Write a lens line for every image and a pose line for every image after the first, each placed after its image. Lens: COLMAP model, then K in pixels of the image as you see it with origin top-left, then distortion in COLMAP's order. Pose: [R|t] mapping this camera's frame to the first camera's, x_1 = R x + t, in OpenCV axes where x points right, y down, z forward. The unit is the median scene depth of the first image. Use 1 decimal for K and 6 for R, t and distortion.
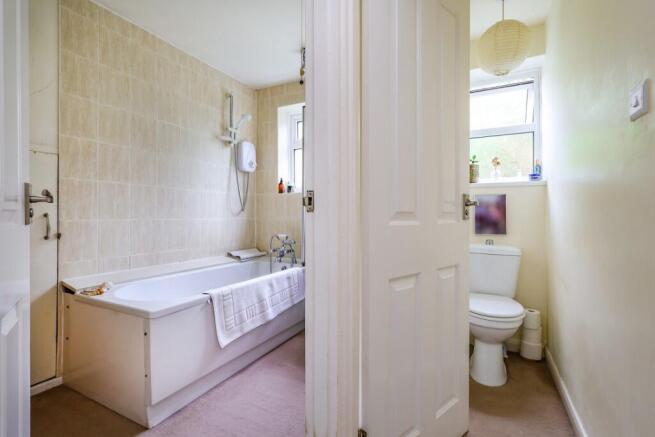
lens RADIAL K [[306.9, 0, 327.3], [0, 306.9, 218.0], [0, 0, 1]] dist [-0.001042, 0.000298]
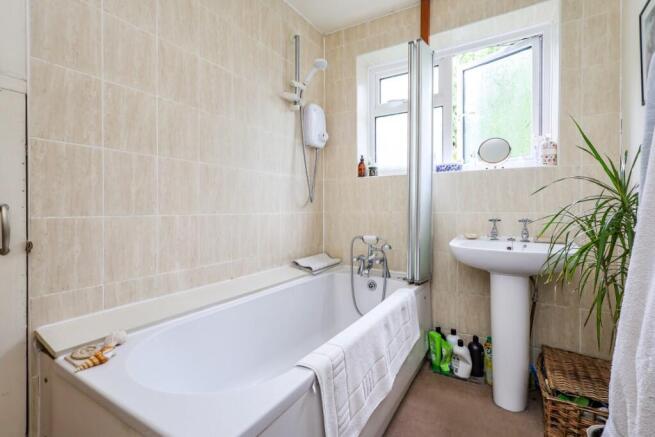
lens RADIAL K [[306.9, 0, 327.3], [0, 306.9, 213.1], [0, 0, 1]] dist [-0.001042, 0.000298]
pose [[0.997189, -0.000001, -0.074922, -0.233385], [0.000713, 0.999955, 0.009485, -0.004276], [0.074918, -0.009512, 0.997144, 0.372730]]
